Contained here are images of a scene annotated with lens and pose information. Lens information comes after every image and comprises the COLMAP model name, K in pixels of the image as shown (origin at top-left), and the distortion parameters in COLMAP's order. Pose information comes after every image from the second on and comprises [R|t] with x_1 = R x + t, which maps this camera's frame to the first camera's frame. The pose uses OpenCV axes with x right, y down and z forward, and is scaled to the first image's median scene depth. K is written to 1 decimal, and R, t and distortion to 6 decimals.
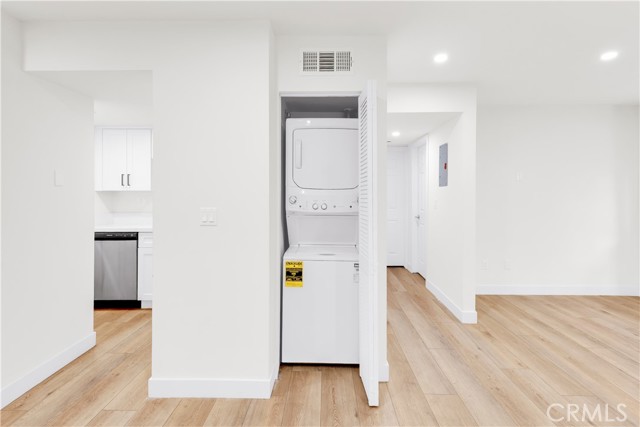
lens RADIAL K [[318.0, 0, 320.8], [0, 318.0, 194.9], [0, 0, 1]] dist [0.015195, -0.000197]
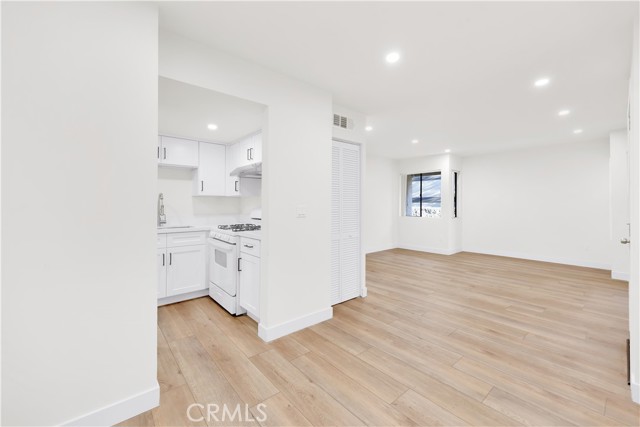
lens RADIAL K [[261.1, 0, 321.8], [0, 261.1, 203.2], [0, 0, 1]] dist [-0.001193, -0.000216]
pose [[0.756919, -0.001817, 0.653507, -0.998716], [0.004556, 0.999987, -0.002496, 0.031110], [-0.653493, 0.004867, 0.756917, -0.008443]]
